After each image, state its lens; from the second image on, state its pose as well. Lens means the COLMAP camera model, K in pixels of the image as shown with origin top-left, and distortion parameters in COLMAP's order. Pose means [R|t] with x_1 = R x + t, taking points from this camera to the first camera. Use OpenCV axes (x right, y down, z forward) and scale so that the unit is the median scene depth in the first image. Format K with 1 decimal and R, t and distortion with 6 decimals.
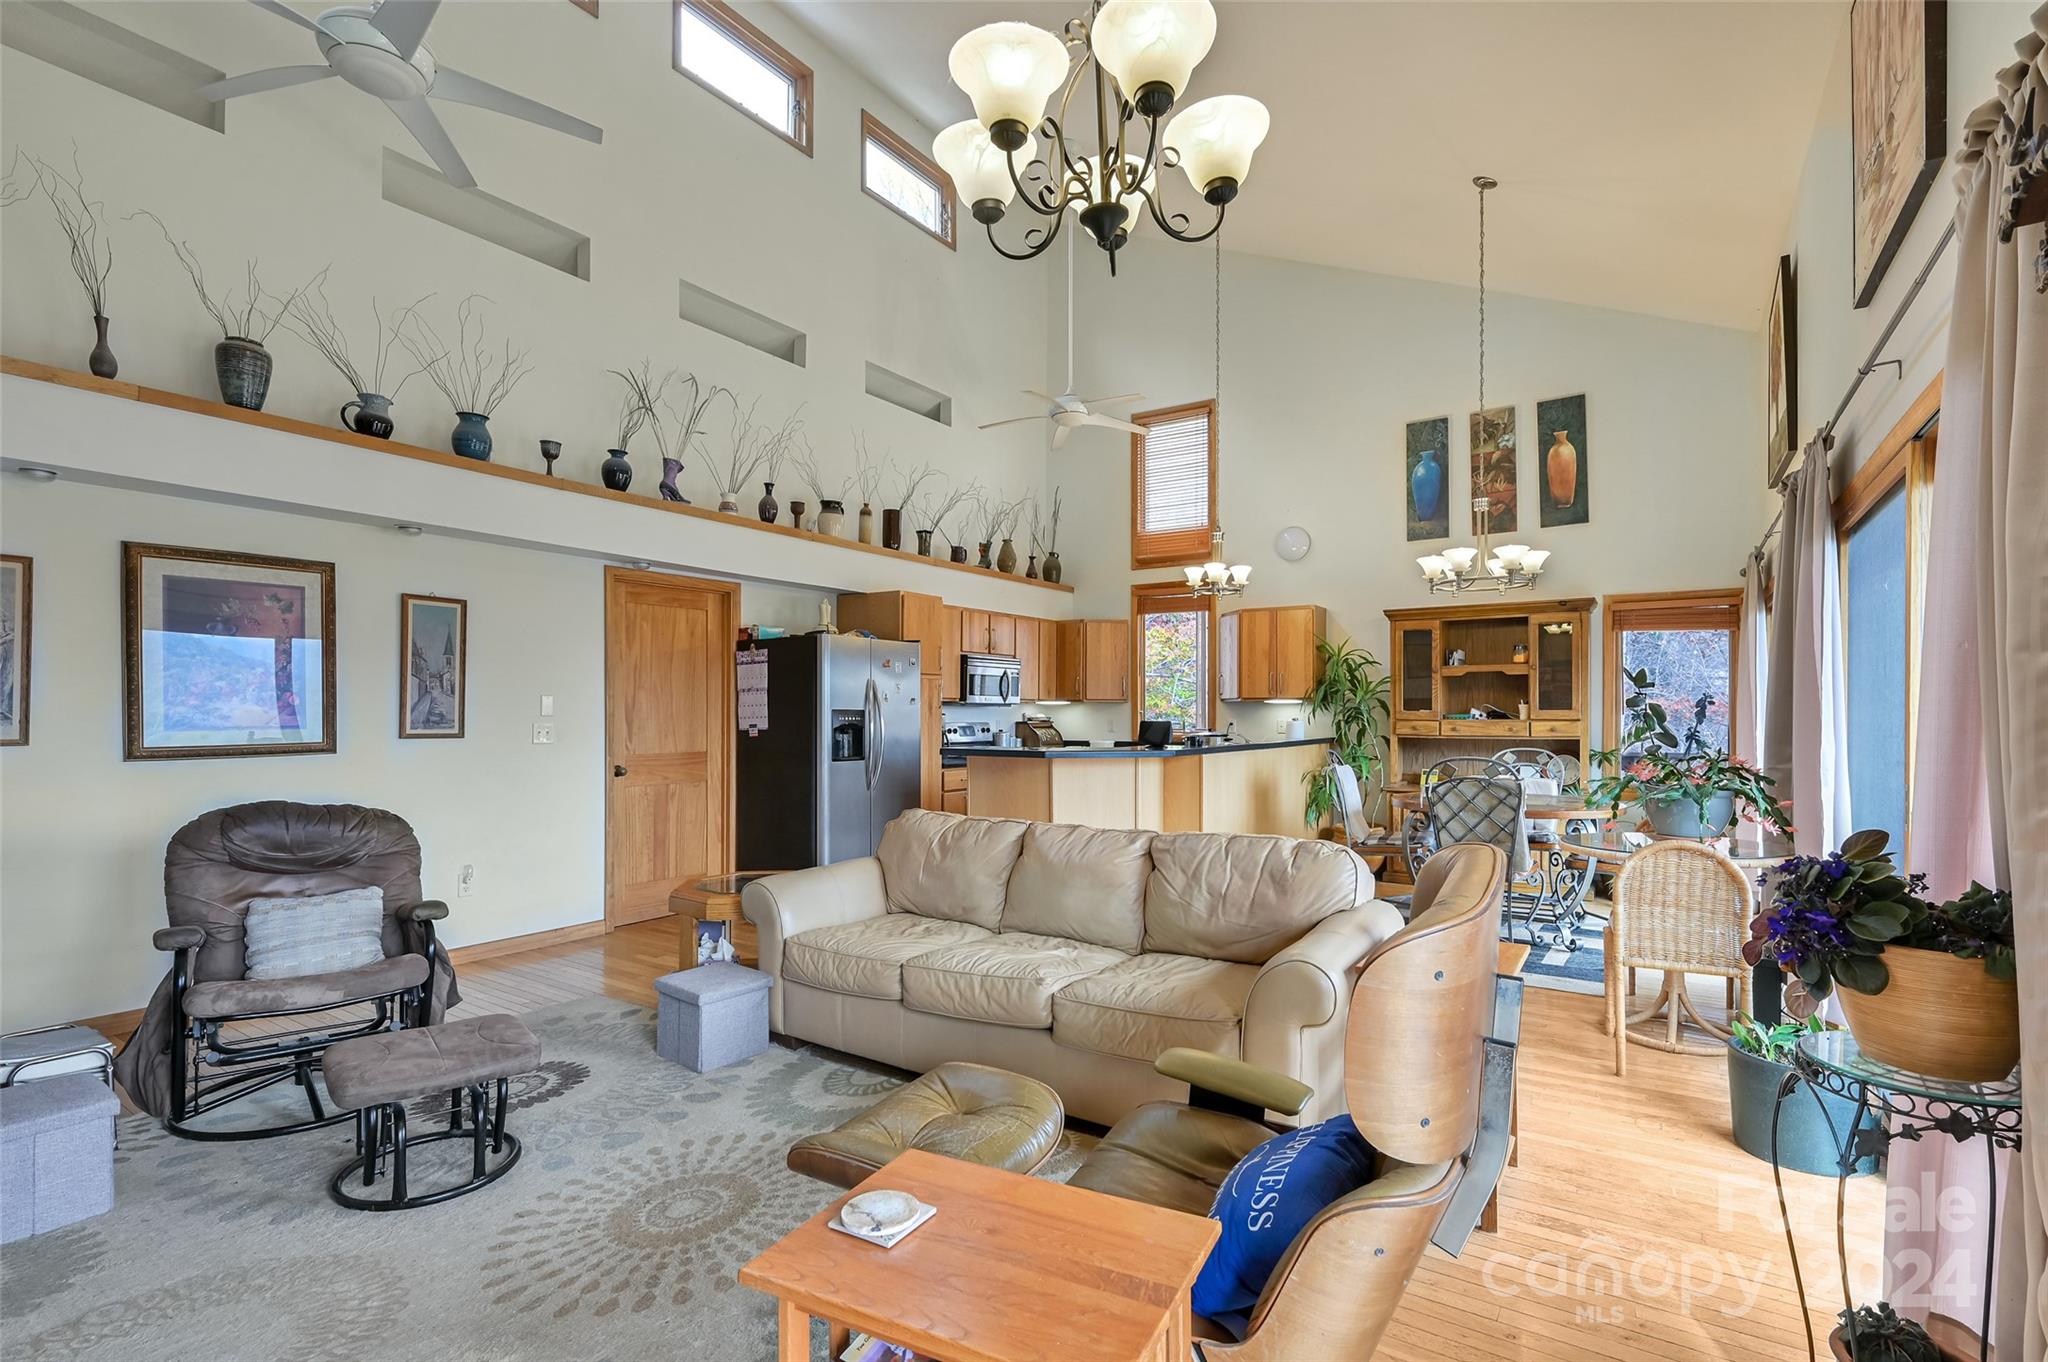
lens RADIAL K [[965.3, 0, 1041.6], [0, 965.3, 698.6], [0, 0, 1]] dist [-0.000609, -0.001538]
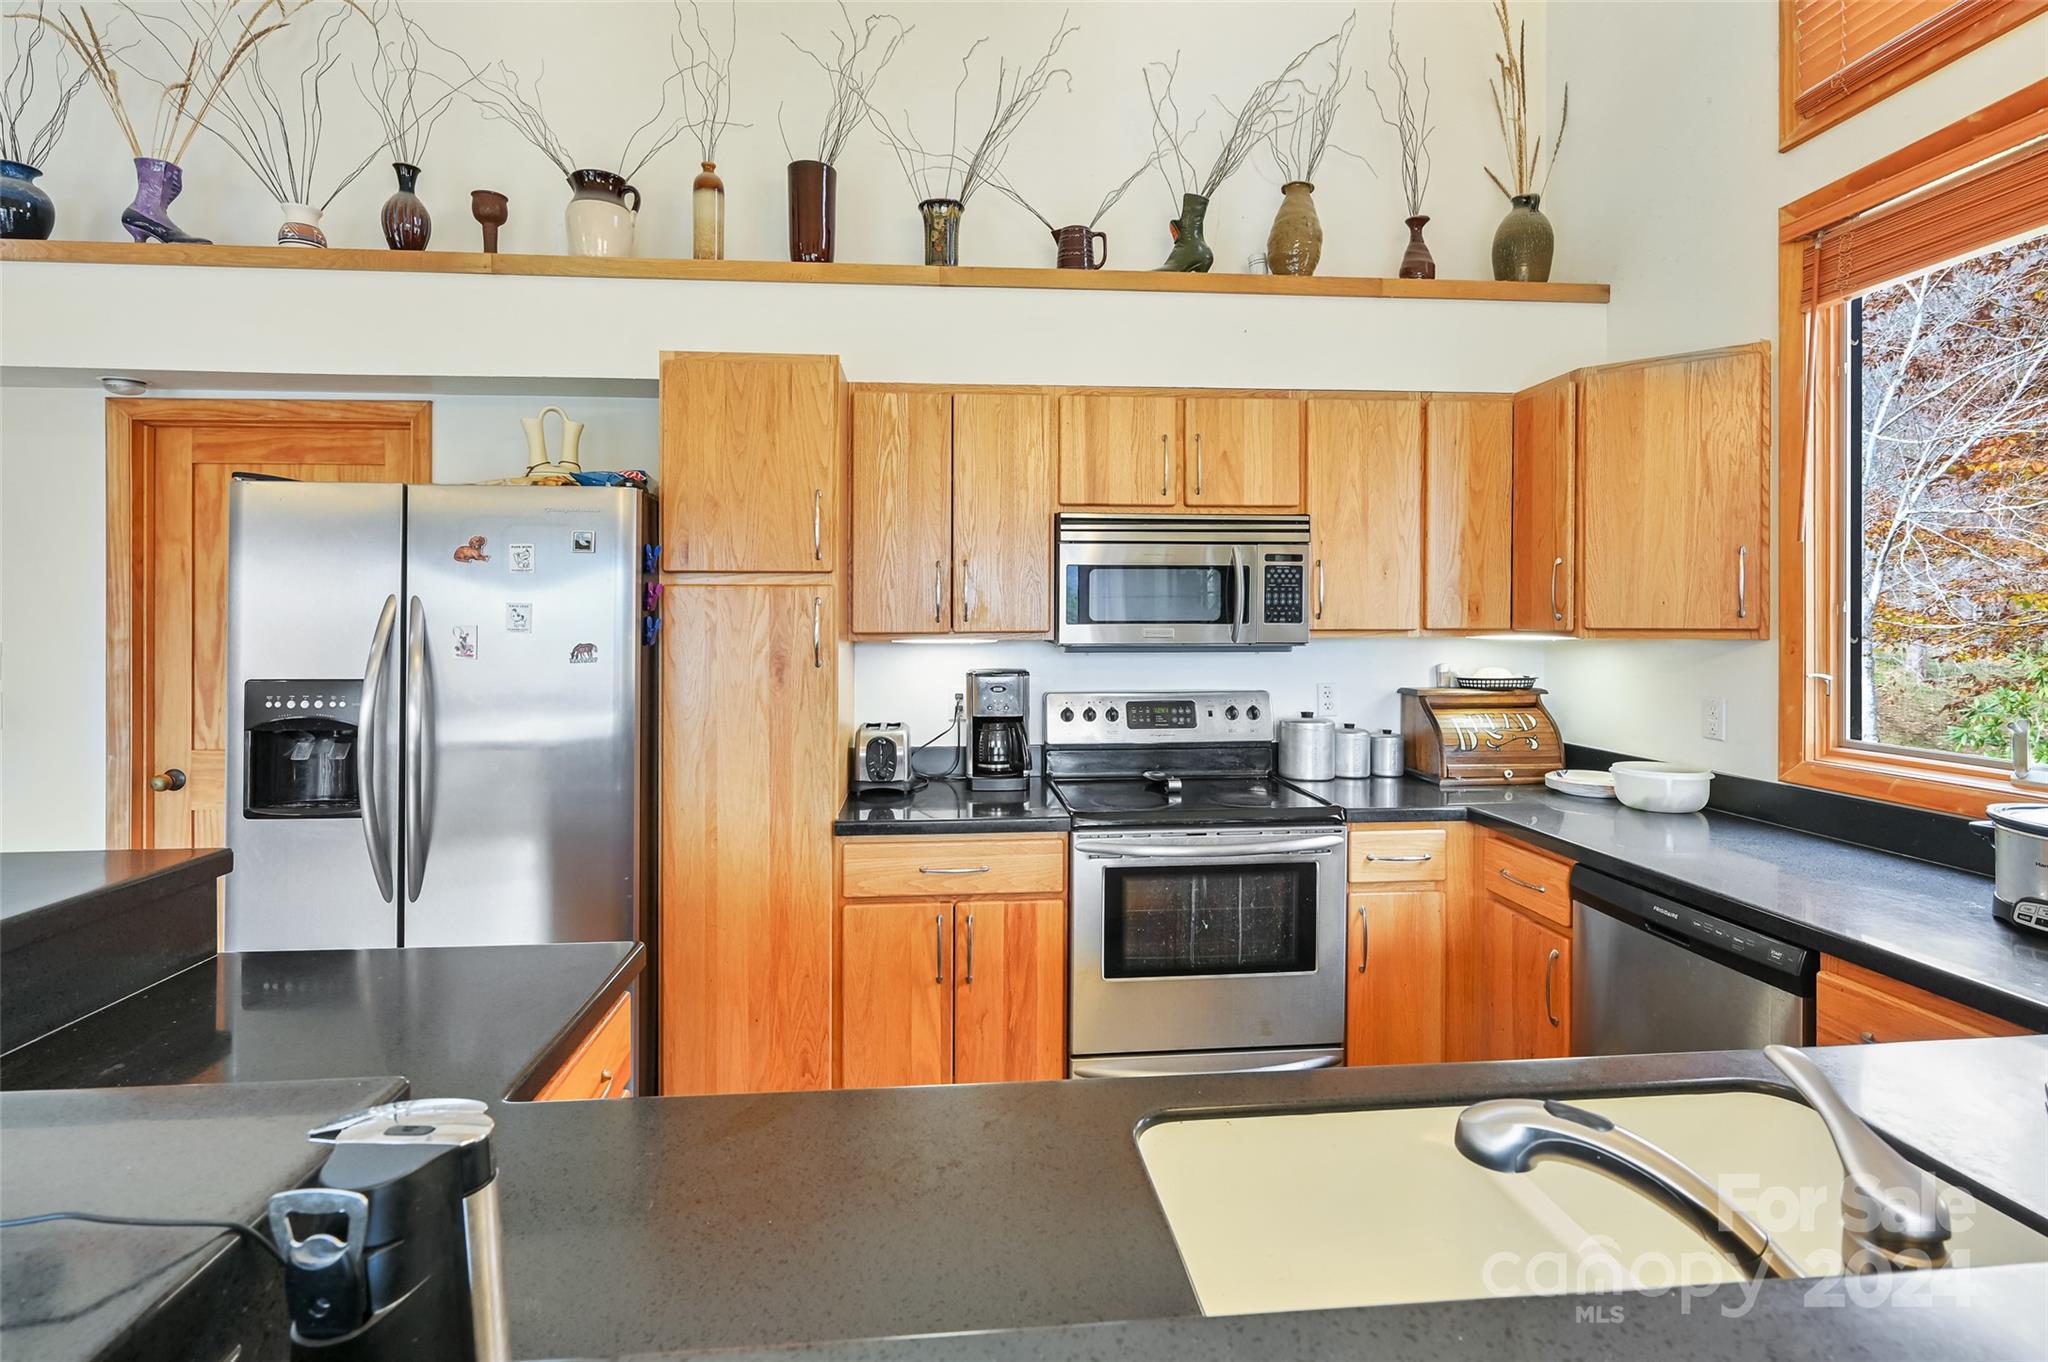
lens RADIAL K [[965.3, 0, 1001.4], [0, 965.3, 627.2], [0, 0, 1]] dist [-0.000609, -0.001538]
pose [[0.615016, 0.002912, -0.788509, 0.210418], [0.013377, 0.999811, 0.014126, -0.008217], [0.788401, -0.019236, 0.614860, 0.806538]]
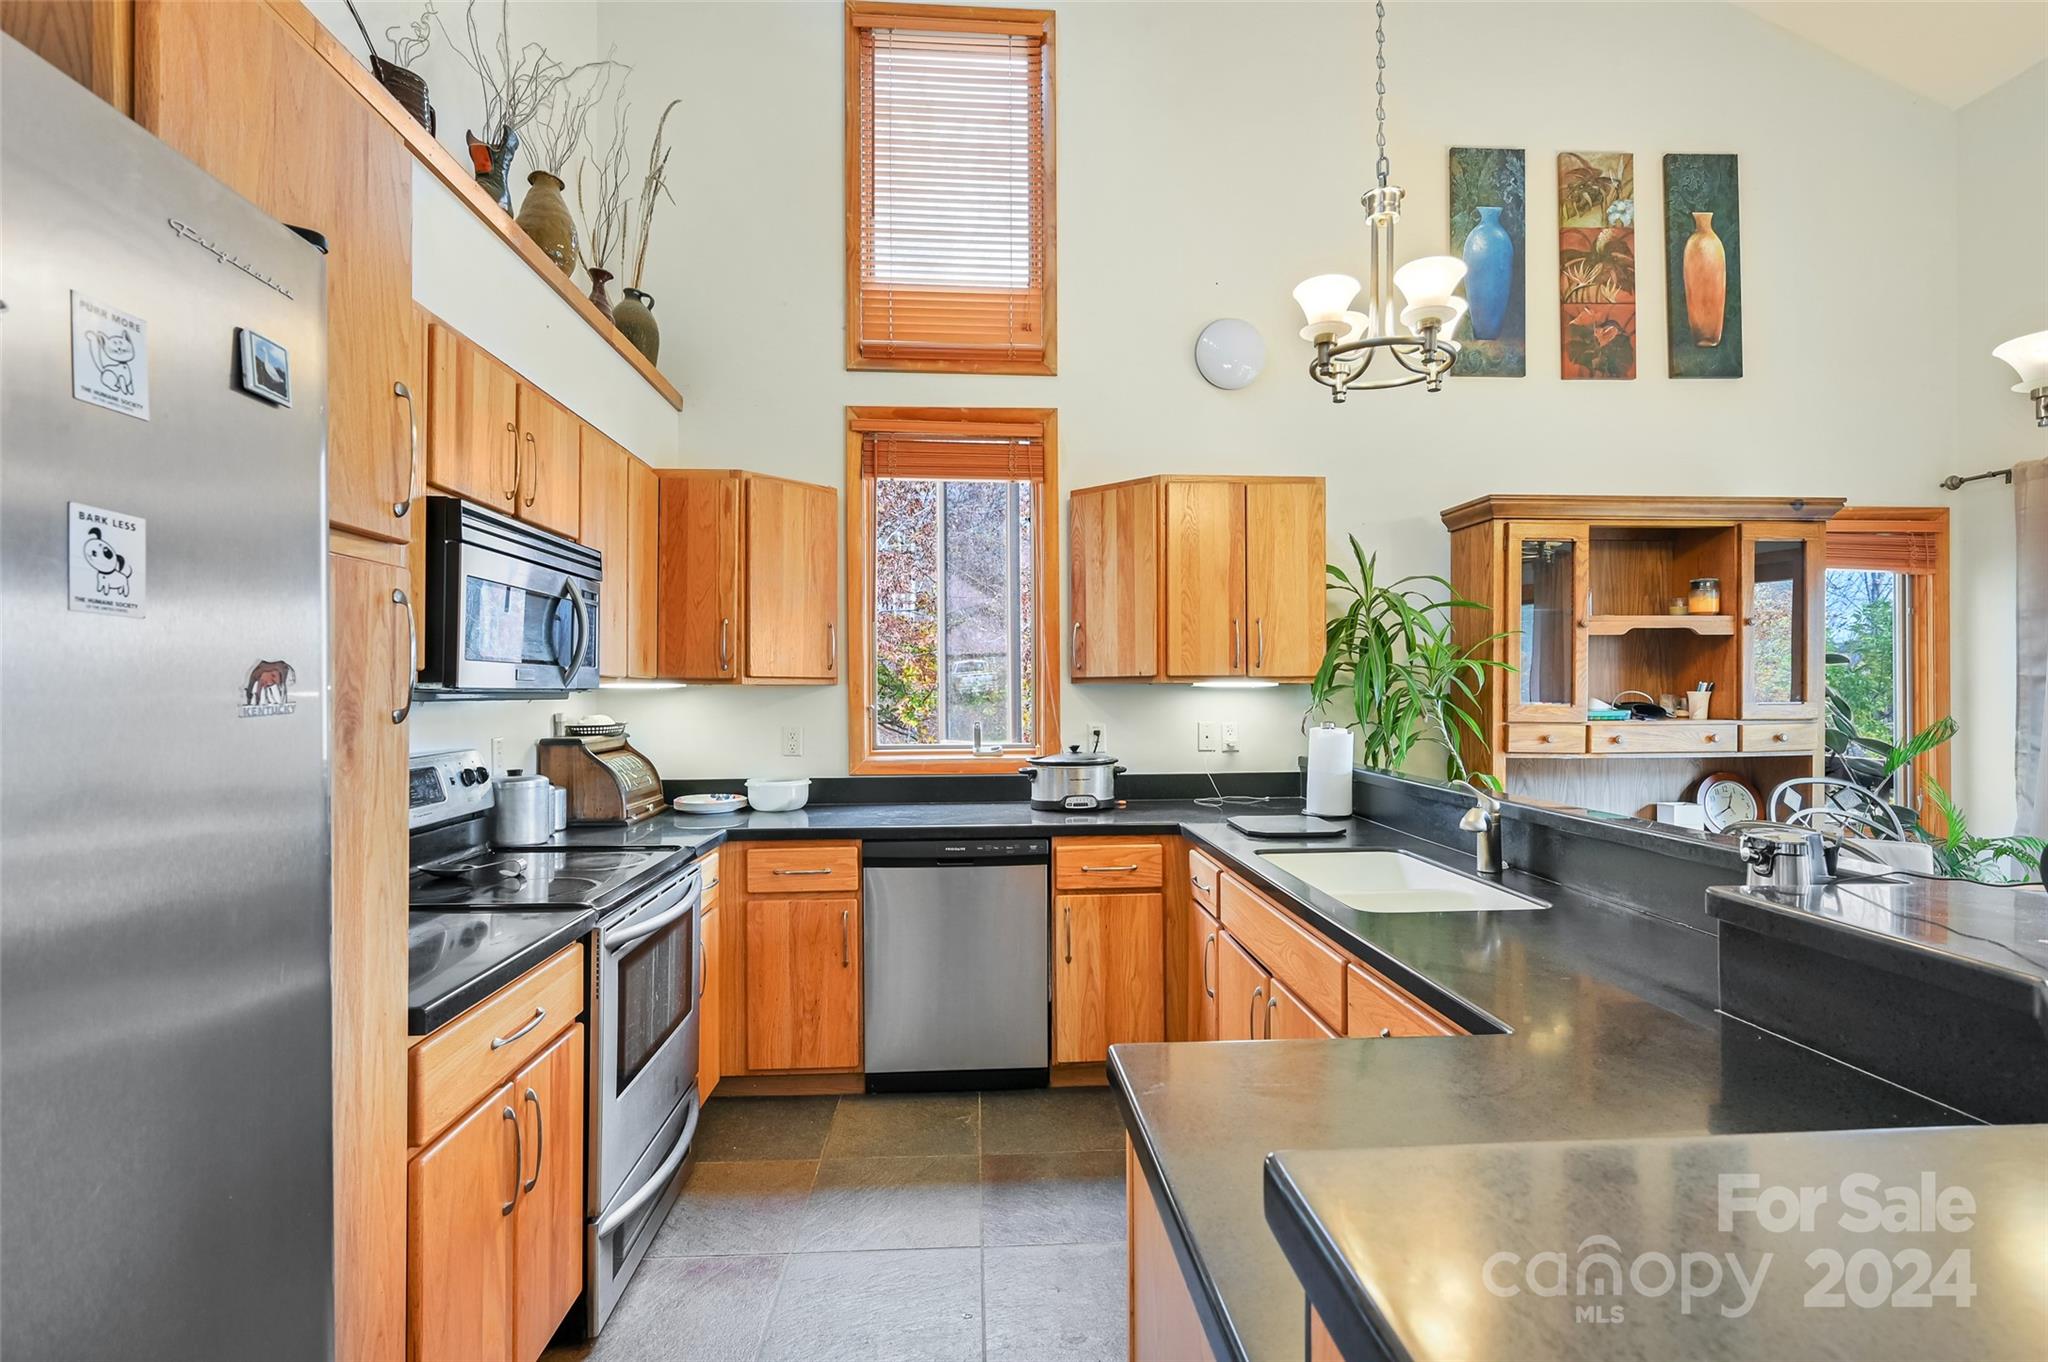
lens RADIAL K [[965.3, 0, 1027.9], [0, 965.3, 695.4], [0, 0, 1]] dist [-0.000609, -0.001538]
pose [[0.797811, -0.005860, 0.602879, -0.120636], [-0.004469, 0.999868, 0.015633, 0.001706], [-0.602891, -0.015166, 0.797680, 0.752345]]
